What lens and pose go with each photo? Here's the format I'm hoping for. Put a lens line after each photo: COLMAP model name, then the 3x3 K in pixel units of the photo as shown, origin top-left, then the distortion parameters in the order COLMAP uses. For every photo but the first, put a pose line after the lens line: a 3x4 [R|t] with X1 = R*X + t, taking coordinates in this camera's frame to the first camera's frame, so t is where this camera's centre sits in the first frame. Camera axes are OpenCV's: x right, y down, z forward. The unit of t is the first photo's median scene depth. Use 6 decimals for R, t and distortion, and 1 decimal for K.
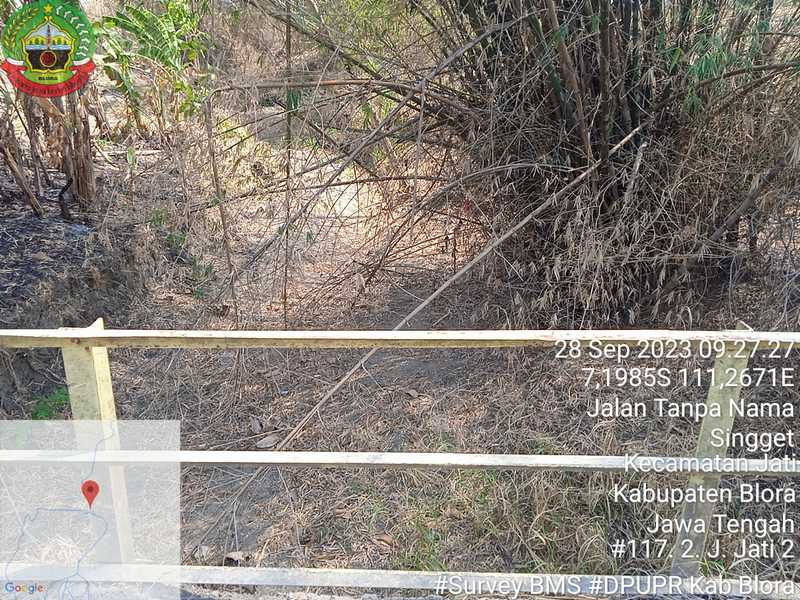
lens RADIAL K [[663.3, 0, 402.4], [0, 663.3, 303.3], [0, 0, 1]] dist [0.050442, -0.050231]
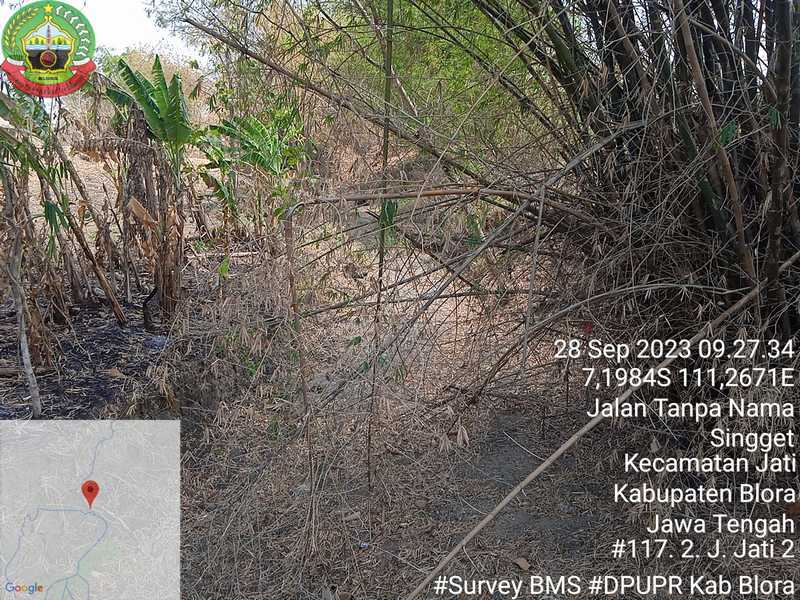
lens RADIAL K [[663.3, 0, 398.3], [0, 663.3, 298.3], [0, 0, 1]] dist [0.050442, -0.050231]
pose [[0.990064, 0.014950, -0.139822, -0.021266], [-0.034842, 0.989407, -0.140924, -0.053068], [0.136234, 0.144395, 0.980097, 0.128228]]
